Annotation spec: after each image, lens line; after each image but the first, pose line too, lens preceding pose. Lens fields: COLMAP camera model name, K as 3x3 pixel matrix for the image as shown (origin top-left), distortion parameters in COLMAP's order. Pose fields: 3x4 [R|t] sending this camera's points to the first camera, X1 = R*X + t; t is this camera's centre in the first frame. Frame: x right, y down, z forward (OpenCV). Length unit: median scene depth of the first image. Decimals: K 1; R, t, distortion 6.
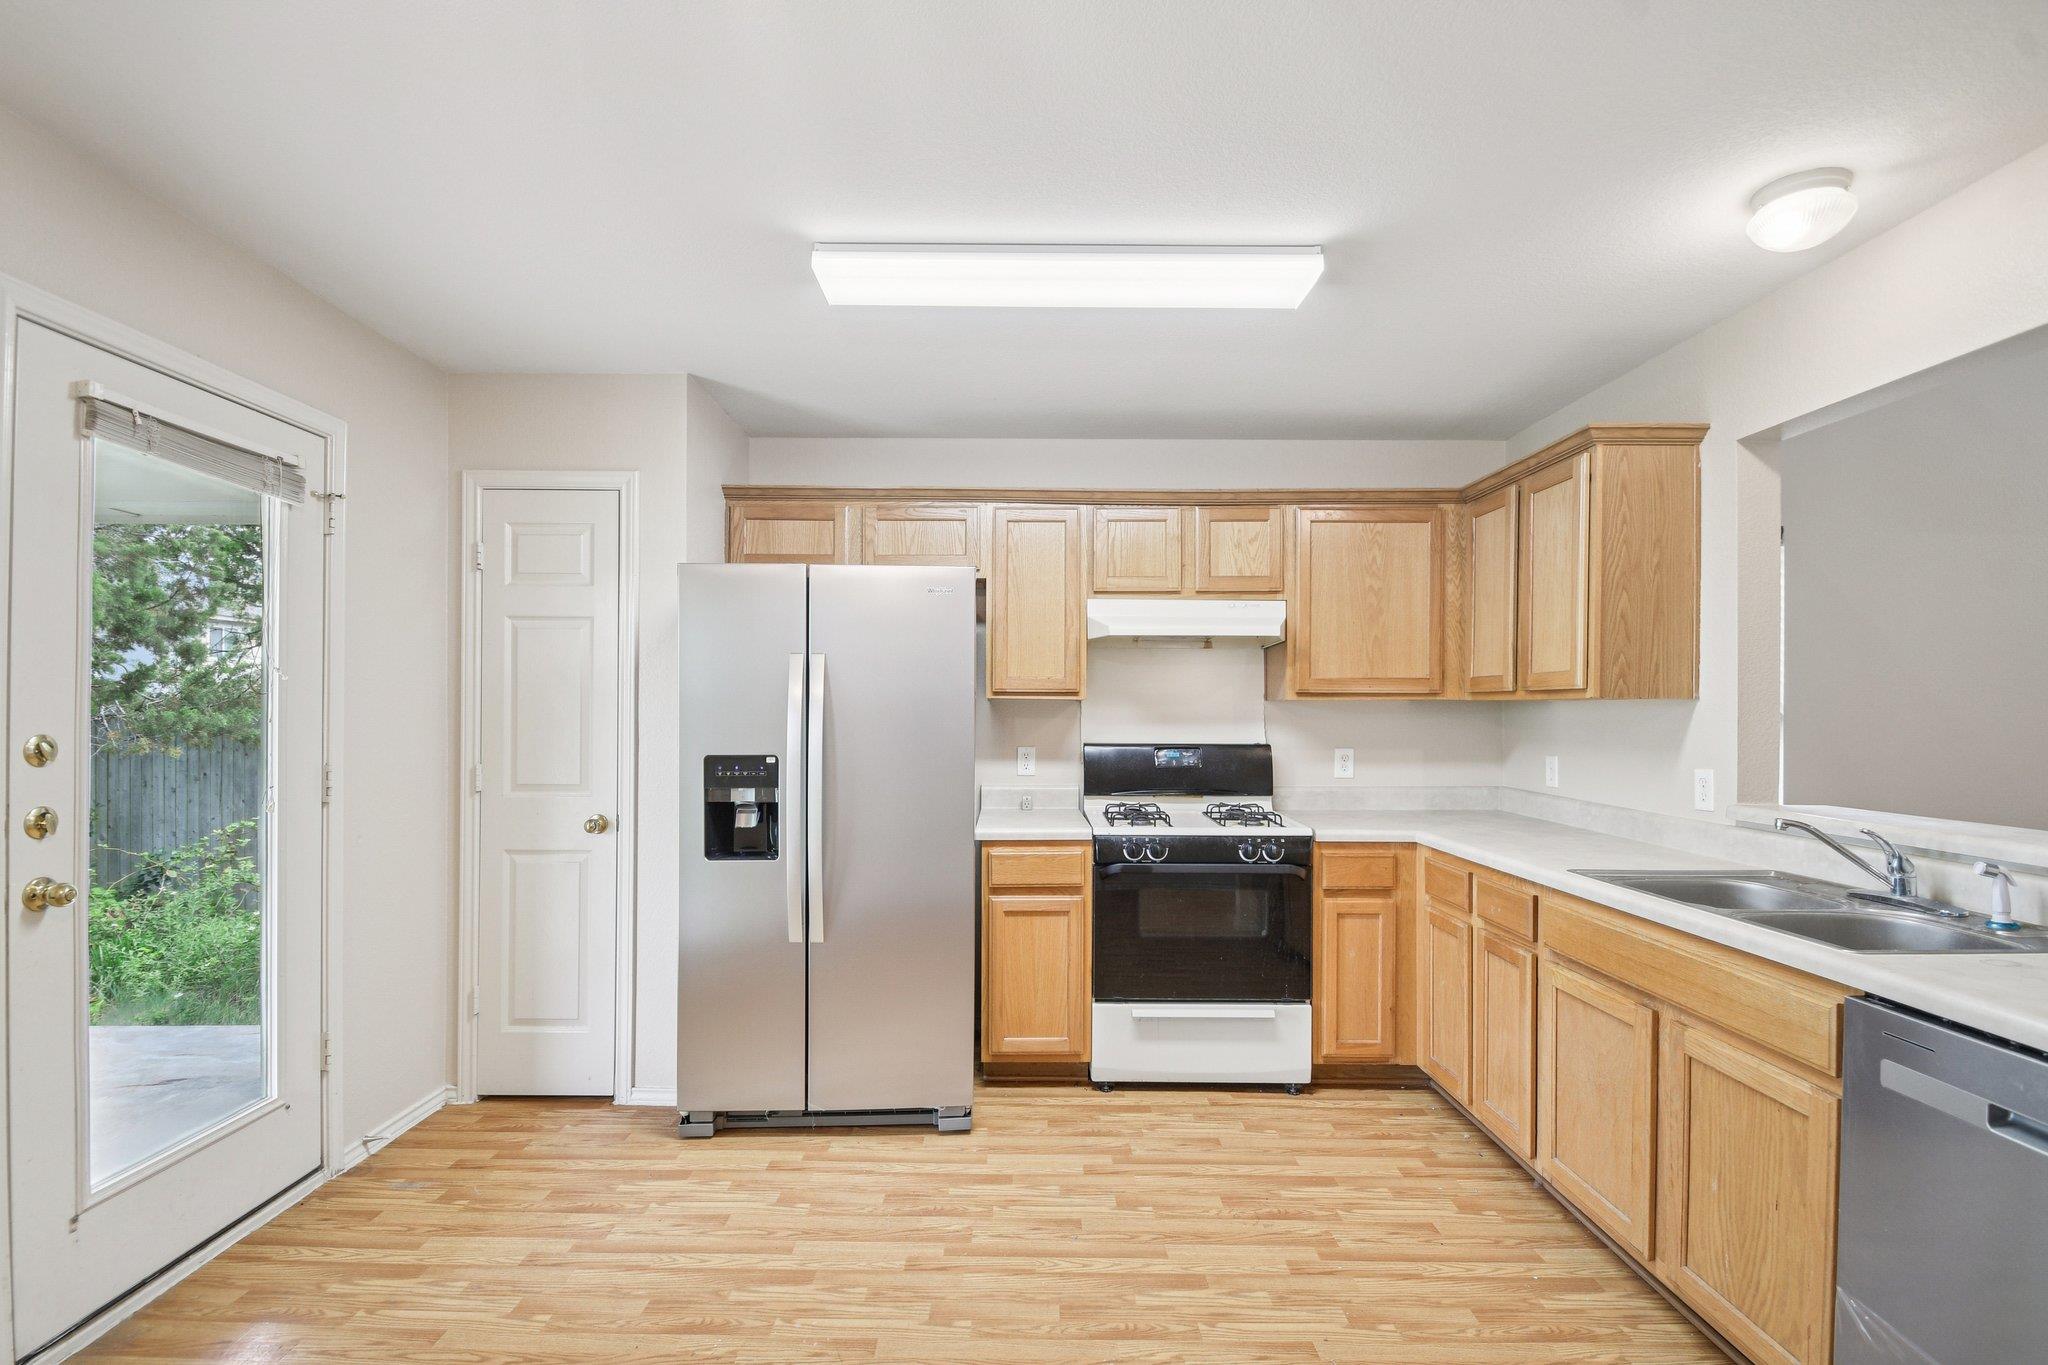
lens RADIAL K [[909.5, 0, 1014.7], [0, 909.5, 714.0], [0, 0, 1]] dist [0.014099, -0.016728]
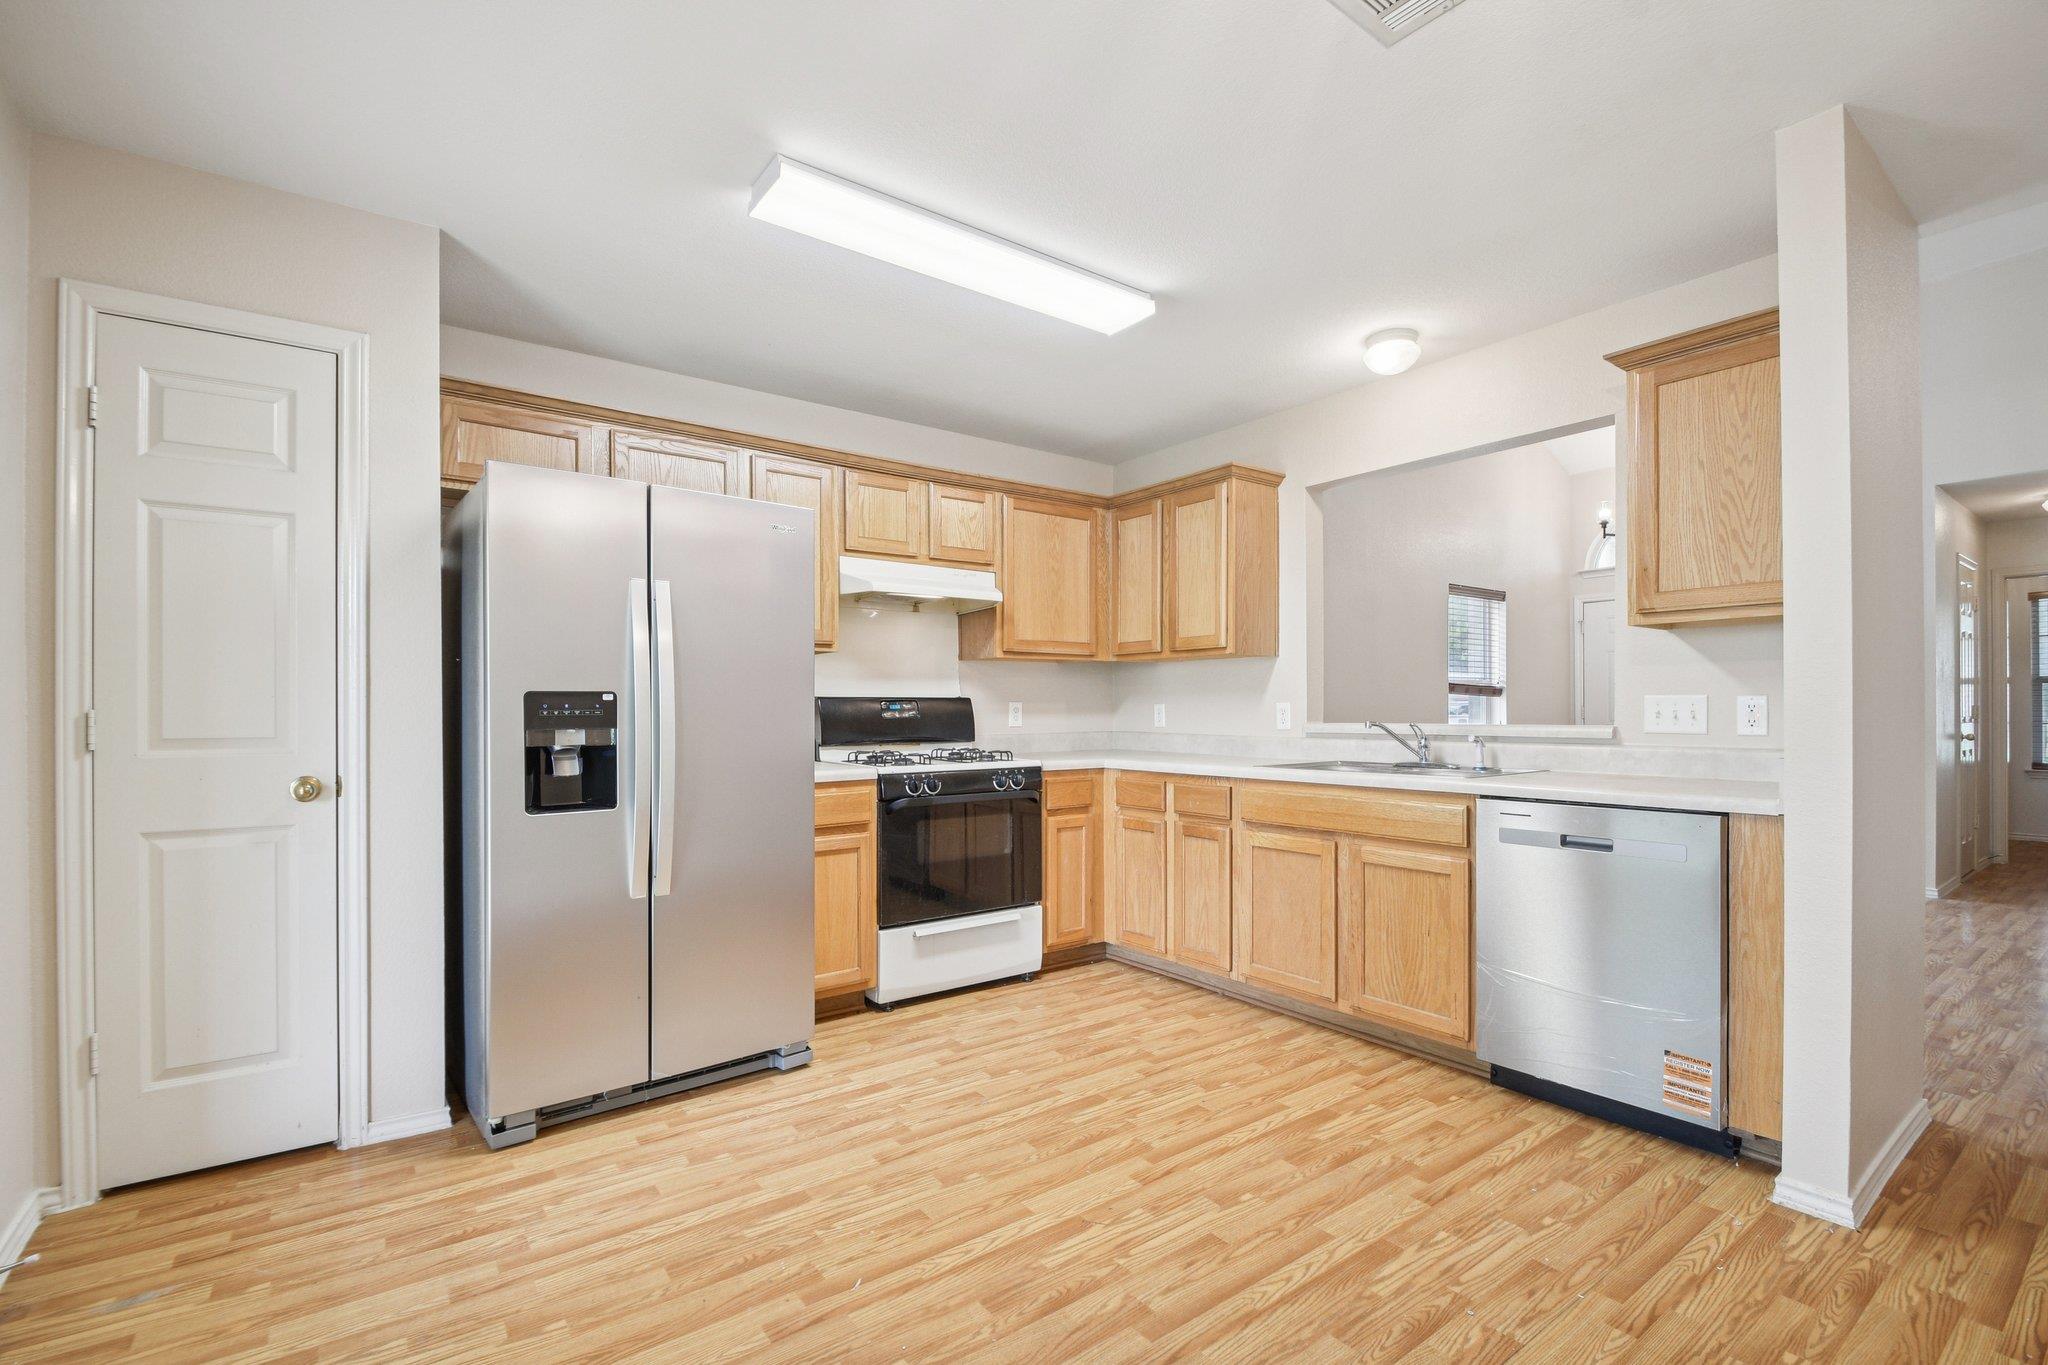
lens RADIAL K [[910.8, 0, 1015.0], [0, 910.8, 717.7], [0, 0, 1]] dist [0.001433, -0.009981]
pose [[0.803991, -0.011275, 0.594535, -0.433437], [0.009572, 0.999936, 0.006018, 0.062877], [-0.594565, 0.000852, 0.804047, 0.043795]]
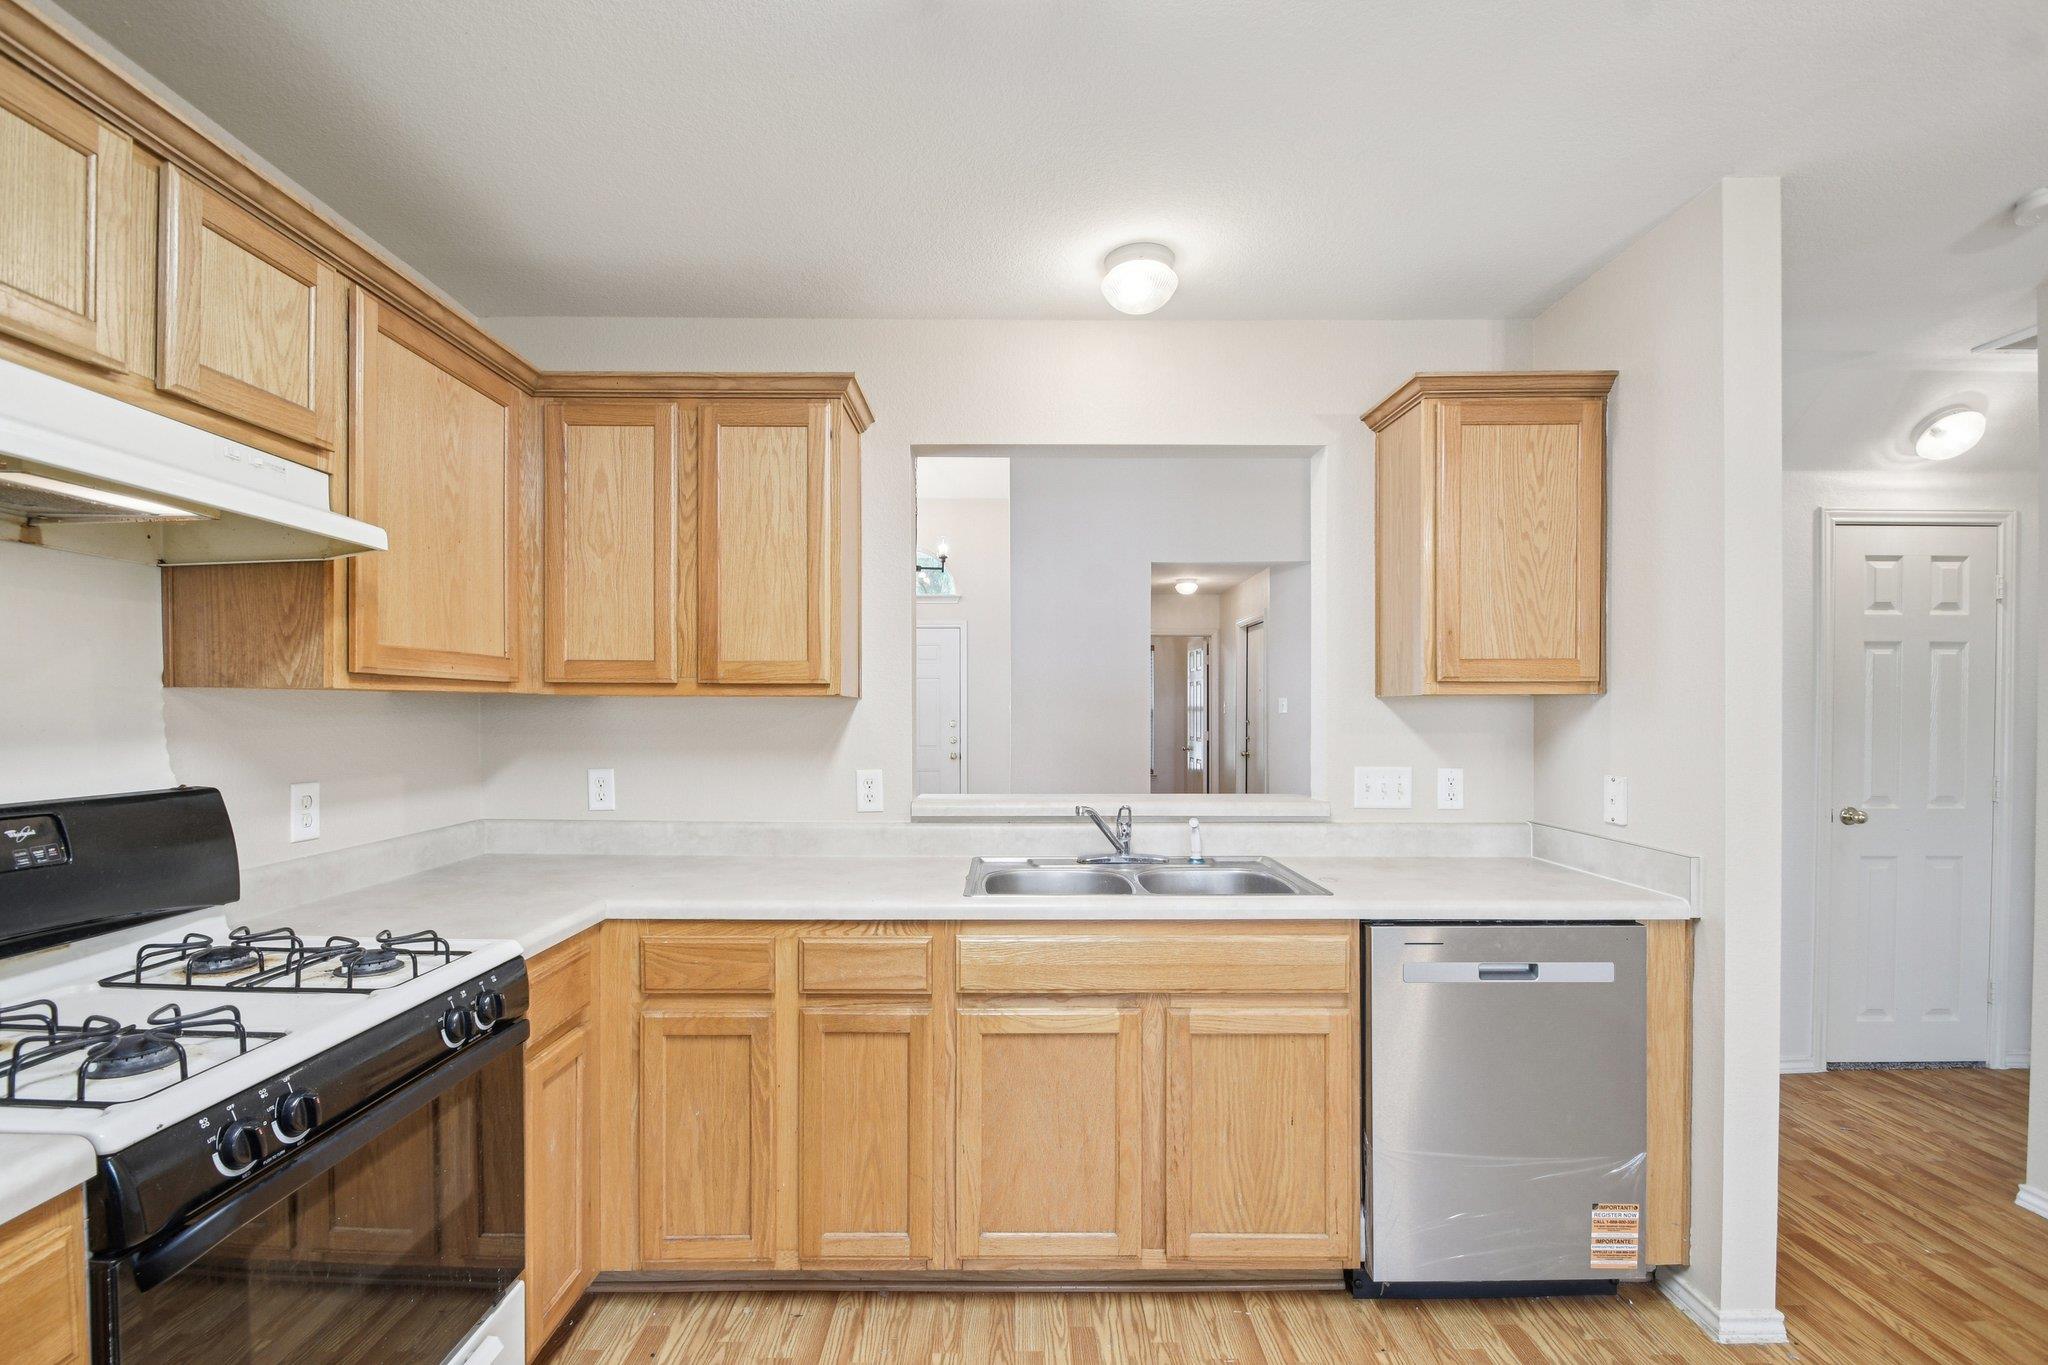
lens RADIAL K [[910.8, 0, 1015.0], [0, 910.8, 717.7], [0, 0, 1]] dist [0.001433, -0.009981]
pose [[-0.007031, -0.010856, 0.999916, -0.192977], [0.003186, 0.999936, 0.010879, -0.004276], [-0.999970, 0.003262, -0.006996, 0.738470]]
